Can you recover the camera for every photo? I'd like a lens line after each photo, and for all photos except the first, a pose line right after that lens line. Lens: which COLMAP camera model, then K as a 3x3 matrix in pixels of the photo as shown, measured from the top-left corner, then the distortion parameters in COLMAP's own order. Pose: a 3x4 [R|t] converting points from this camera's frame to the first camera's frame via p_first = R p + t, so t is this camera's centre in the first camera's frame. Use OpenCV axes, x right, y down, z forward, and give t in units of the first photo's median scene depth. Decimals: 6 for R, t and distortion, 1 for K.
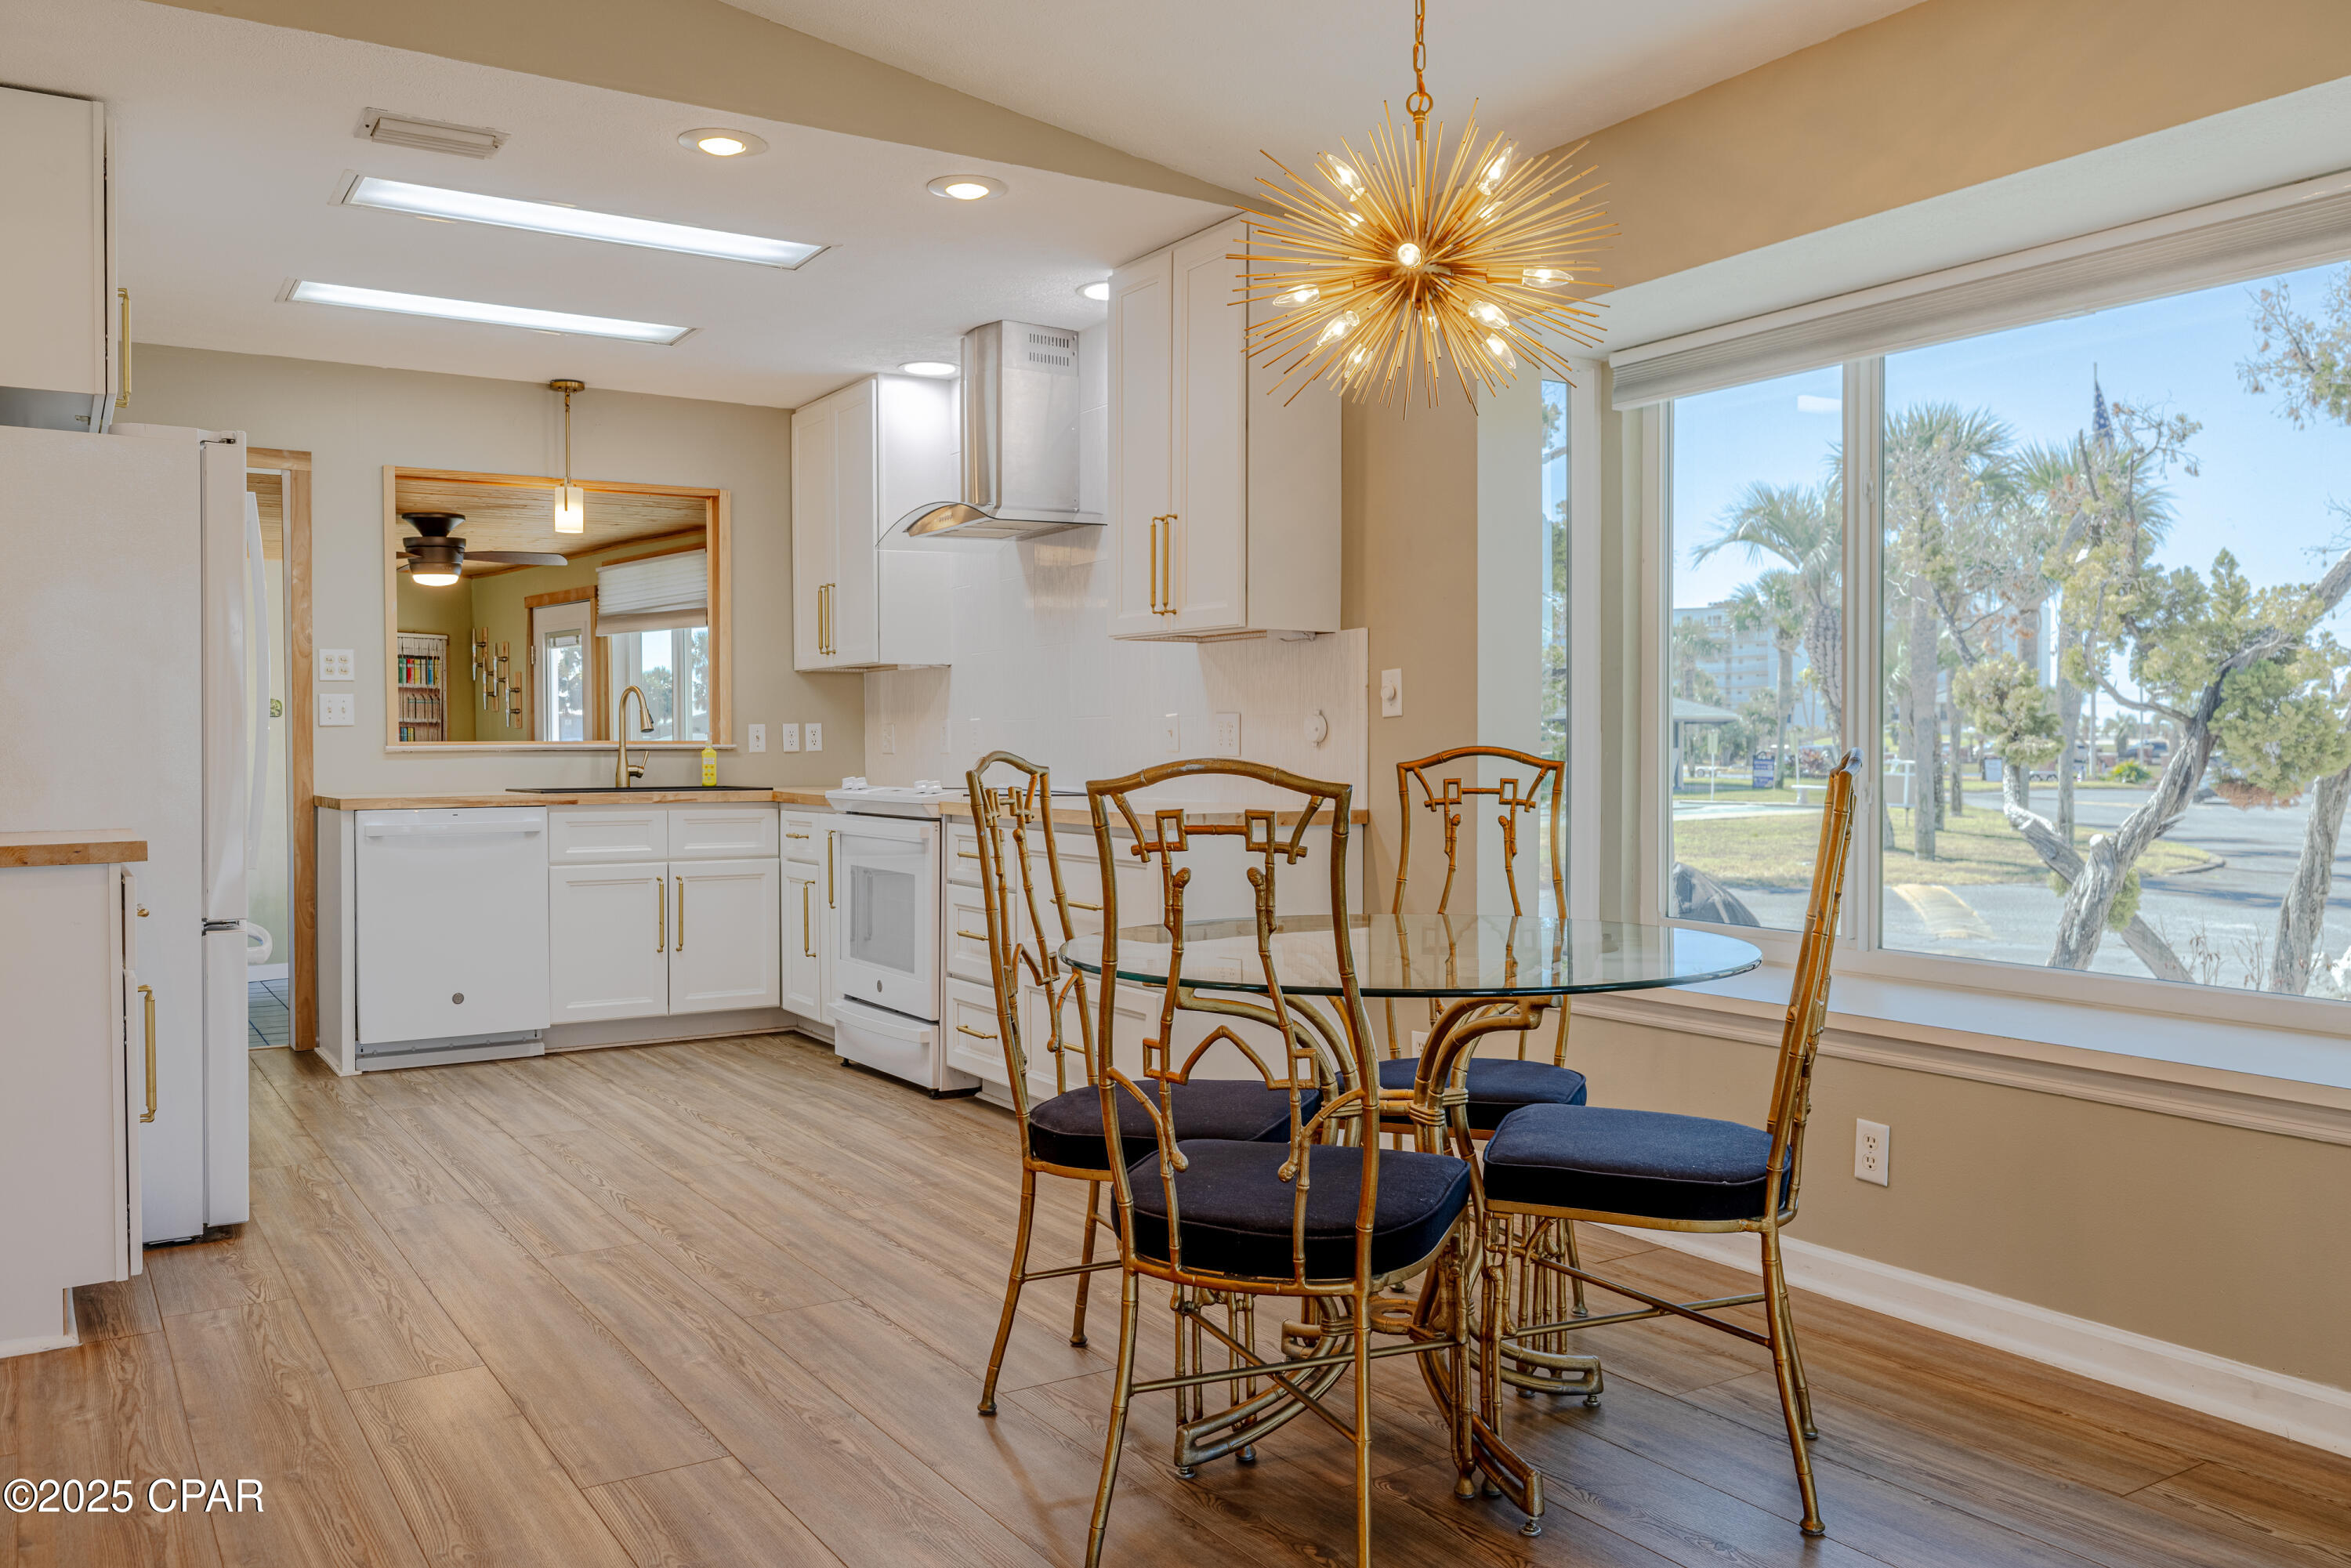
lens RADIAL K [[1780.3, 0, 1148.2], [0, 1780.3, 789.9], [0, 0, 1]] dist [0.027052, -0.017712]
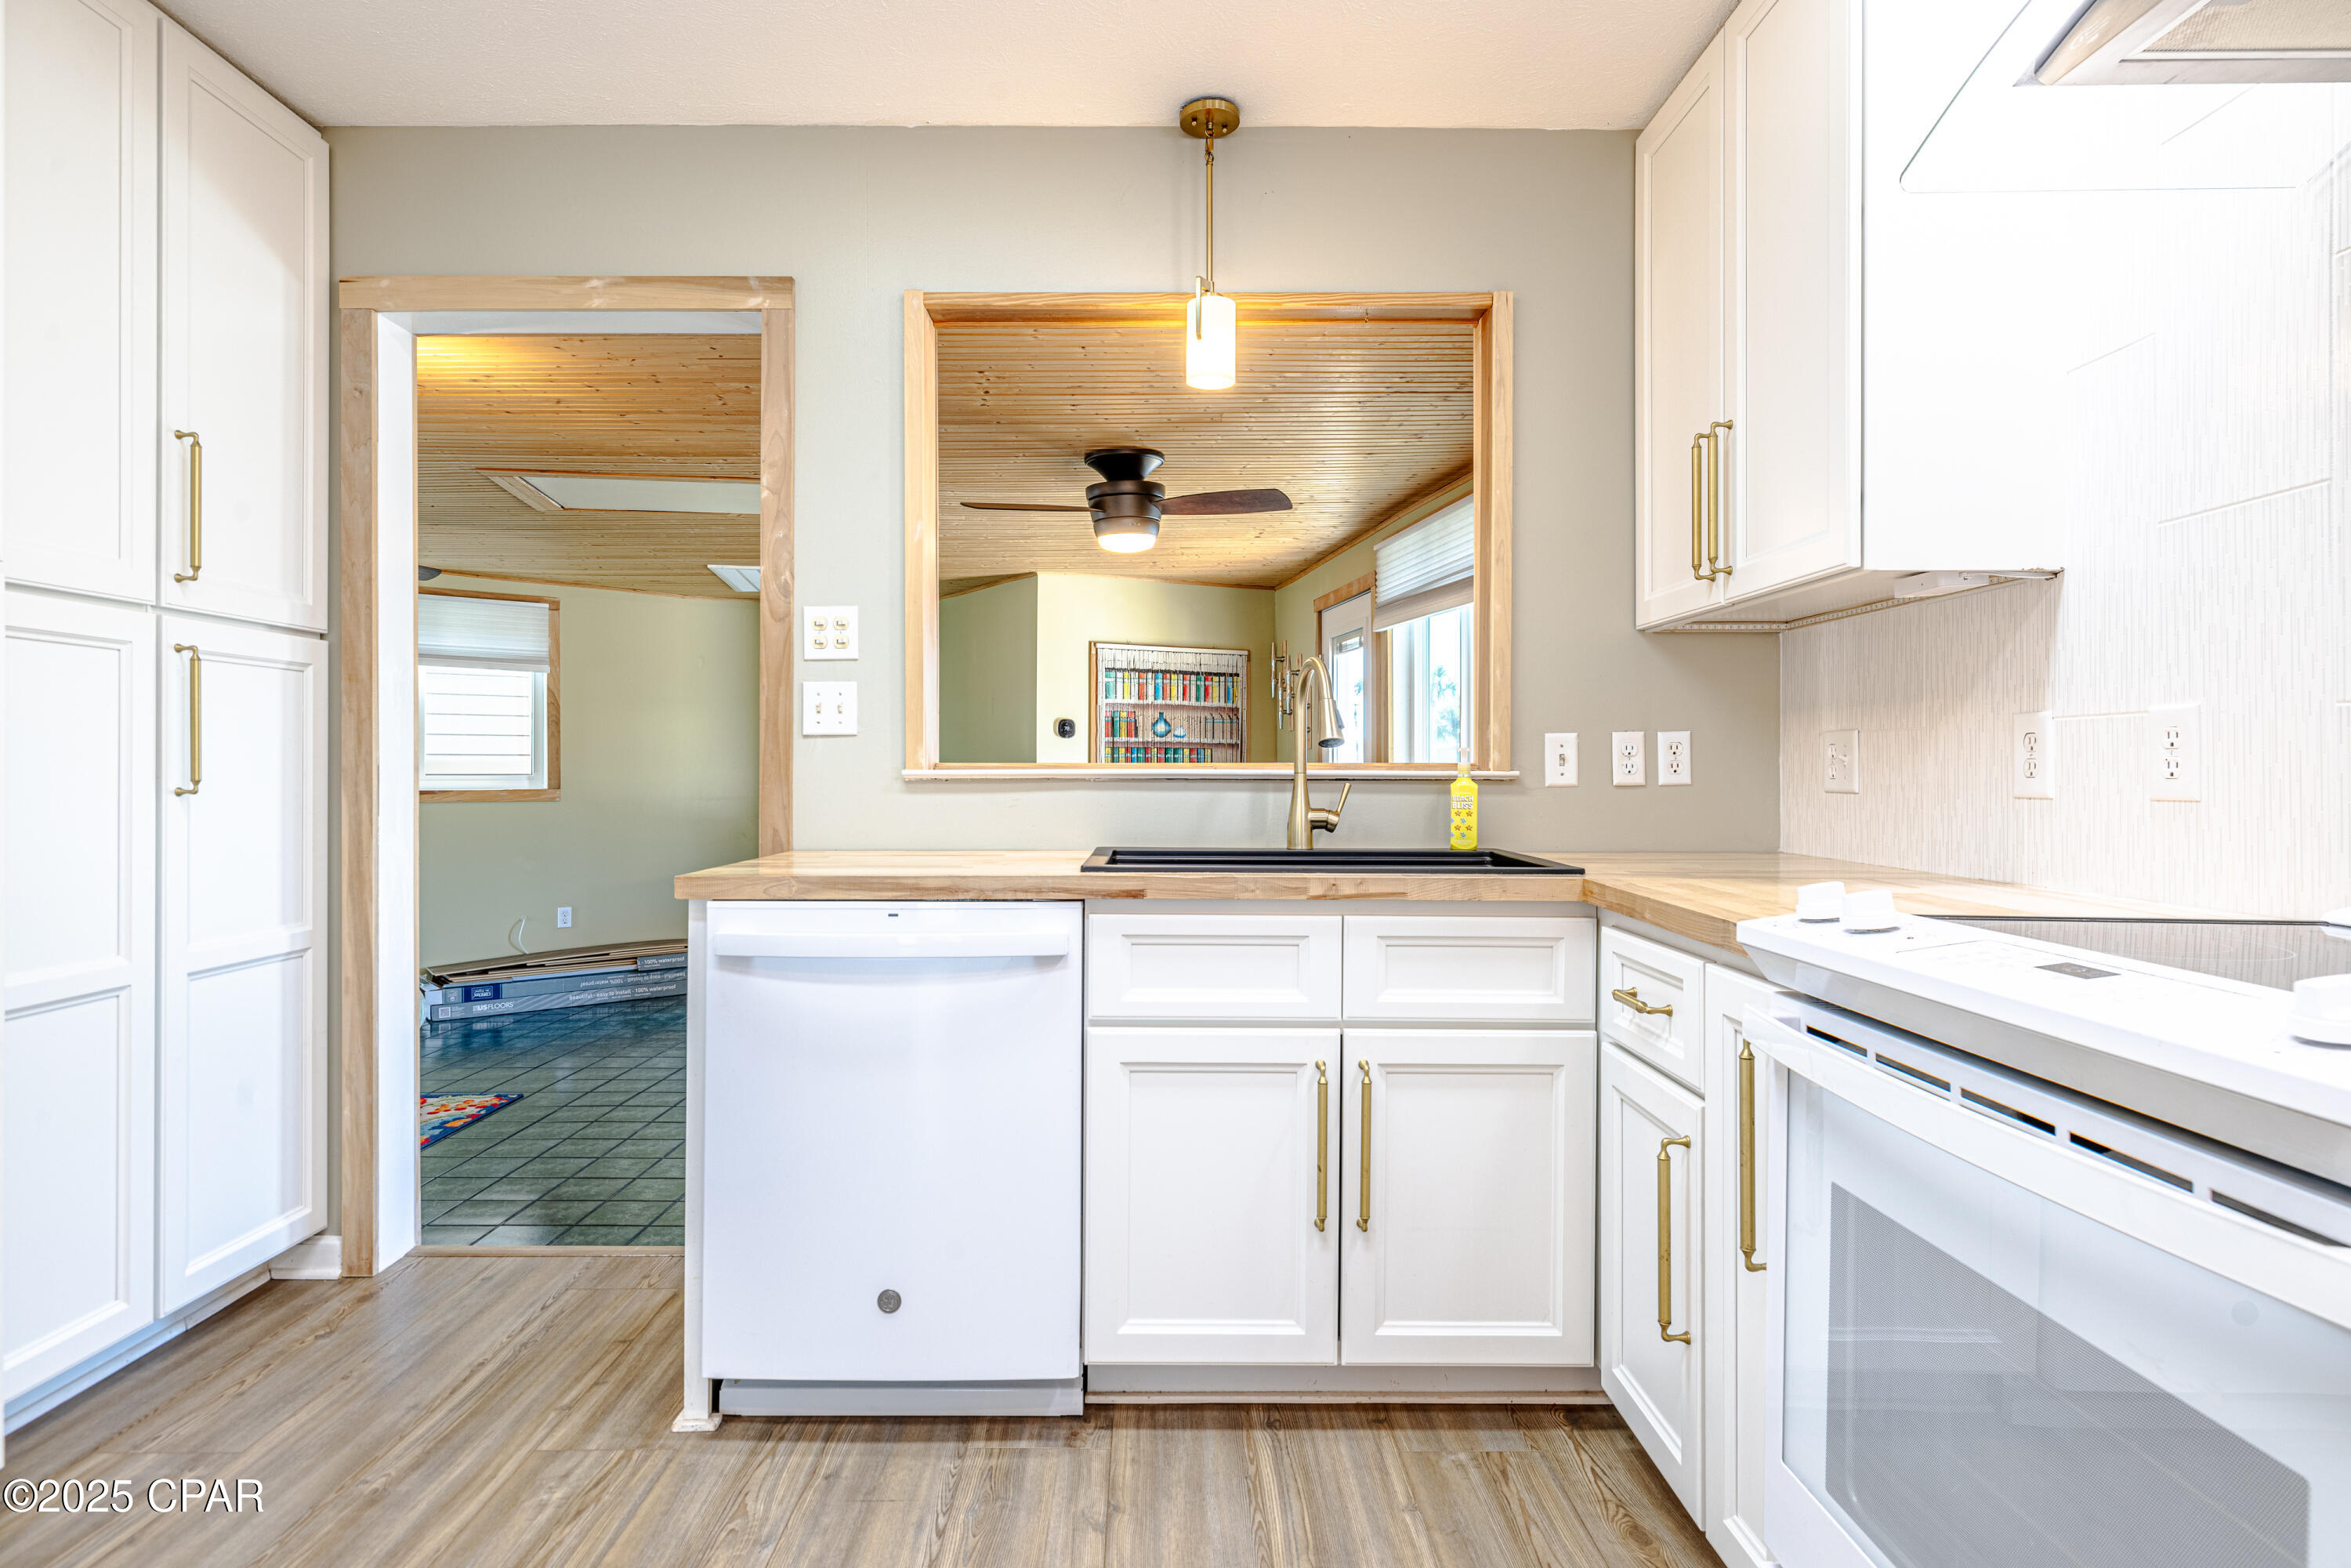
lens RADIAL K [[1226.8, 0, 1159.5], [0, 1226.8, 765.6], [0, 0, 1]] dist [-0.010492, -0.000703]
pose [[0.844948, 0.005259, -0.534823, -0.141671], [-0.019345, 0.999598, -0.020732, -0.019340], [0.534499, 0.027864, 0.844710, 0.709034]]
